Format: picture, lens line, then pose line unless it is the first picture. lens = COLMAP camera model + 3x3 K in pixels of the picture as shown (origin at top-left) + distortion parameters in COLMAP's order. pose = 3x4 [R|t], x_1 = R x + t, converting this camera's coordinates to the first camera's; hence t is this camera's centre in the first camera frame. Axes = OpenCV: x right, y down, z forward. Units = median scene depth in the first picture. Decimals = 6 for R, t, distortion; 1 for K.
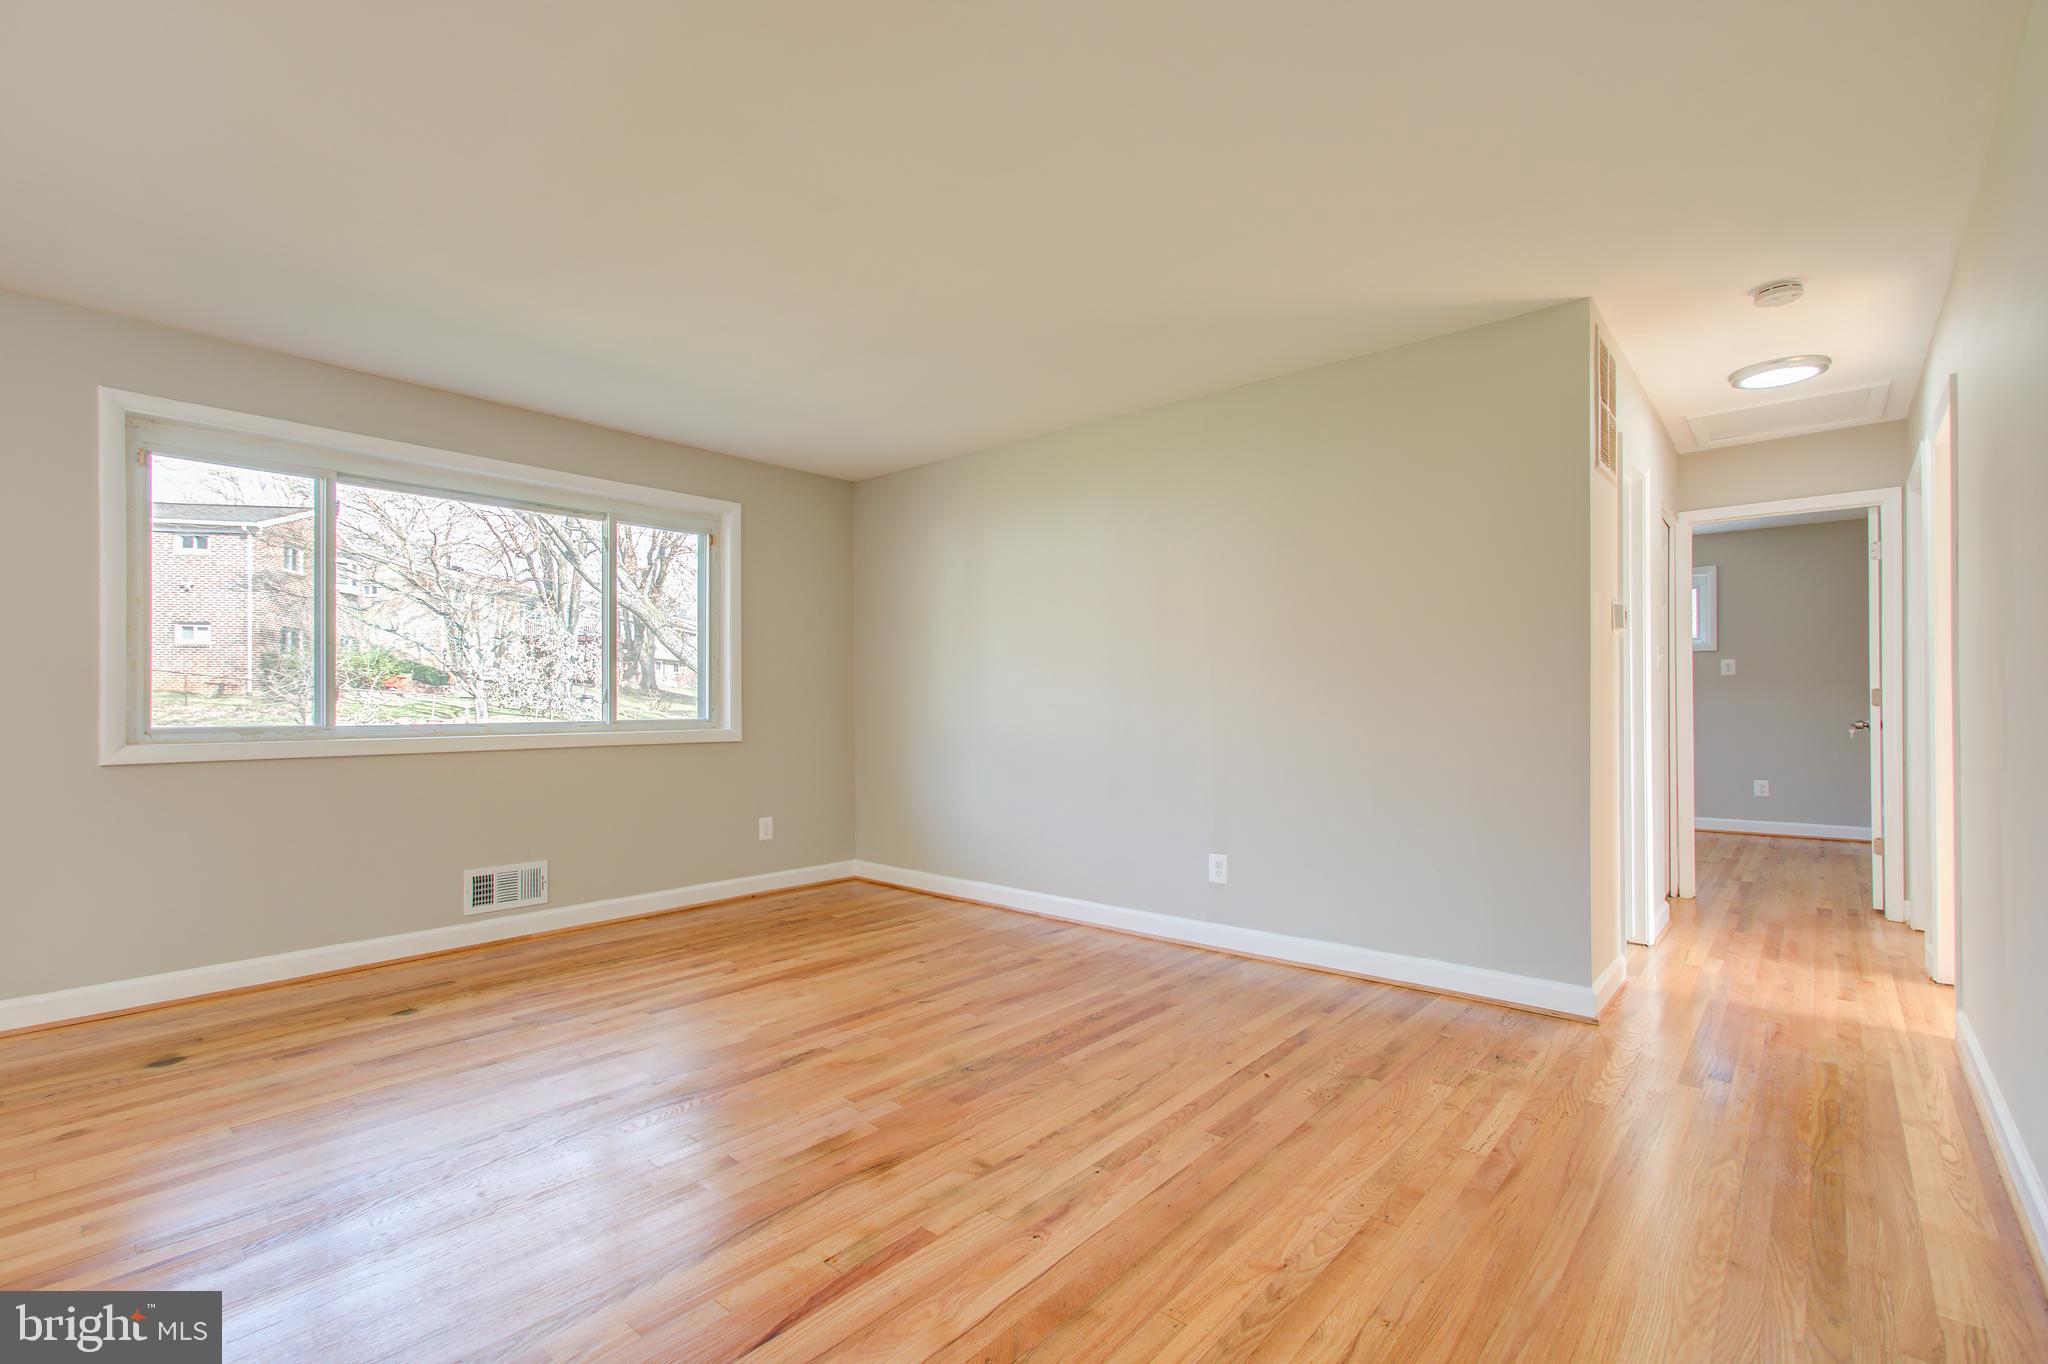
lens RADIAL K [[924.2, 0, 1006.7], [0, 924.2, 695.5], [0, 0, 1]] dist [0.000458, 0.003555]
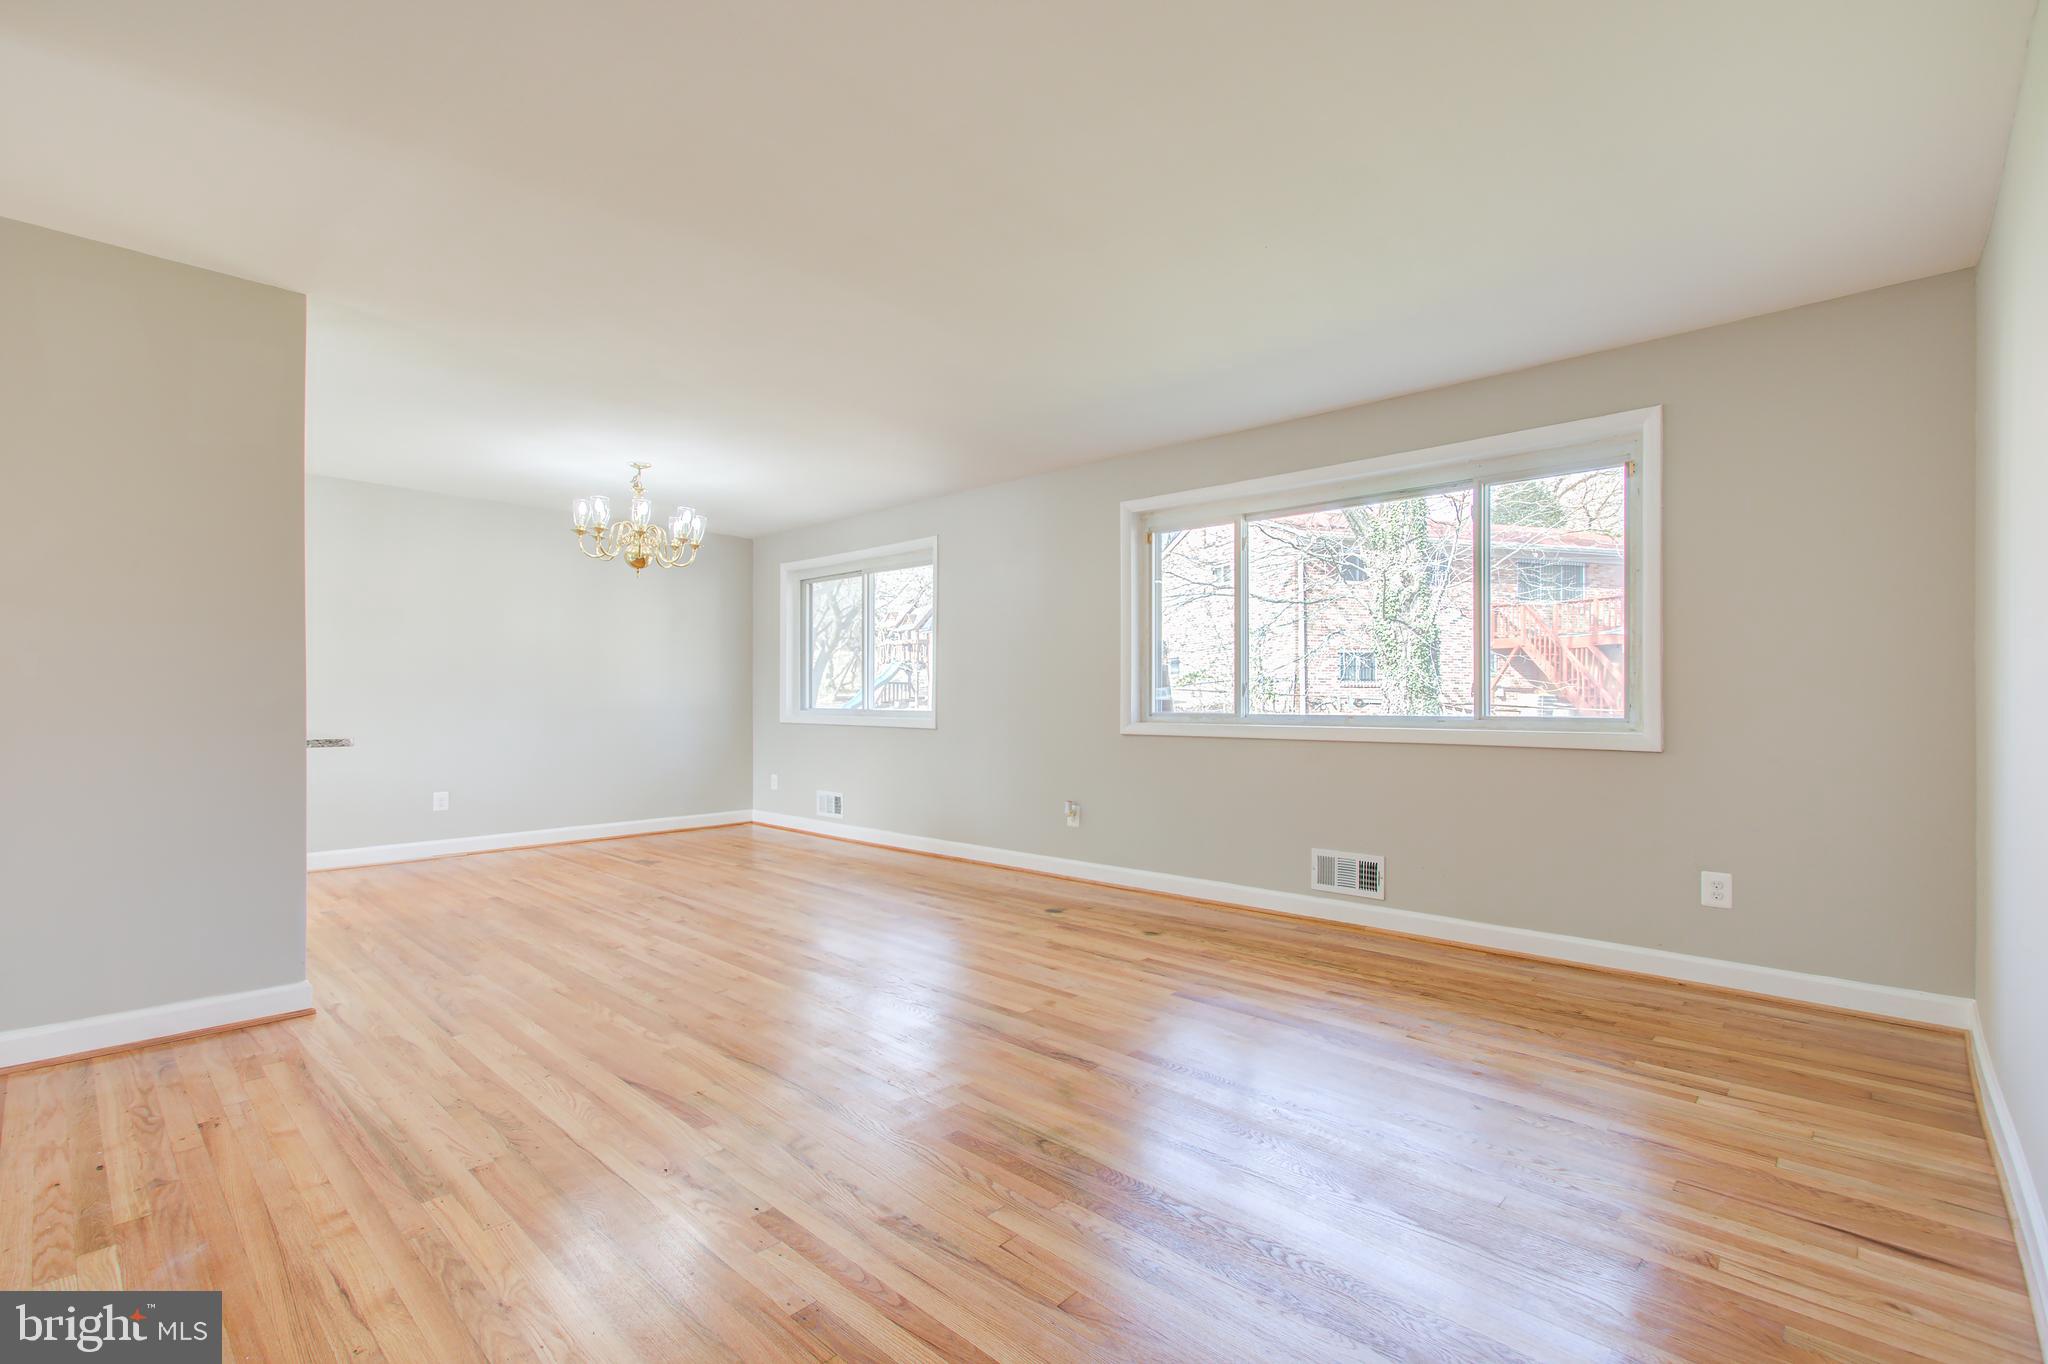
lens RADIAL K [[924.2, 0, 994.8], [0, 924.2, 686.7], [0, 0, 1]] dist [0.000458, 0.003555]
pose [[-0.042677, -0.008297, -0.999054, 0.583832], [0.008058, 0.999930, -0.008648, 0.004536], [0.999056, -0.008420, -0.042608, 0.741400]]
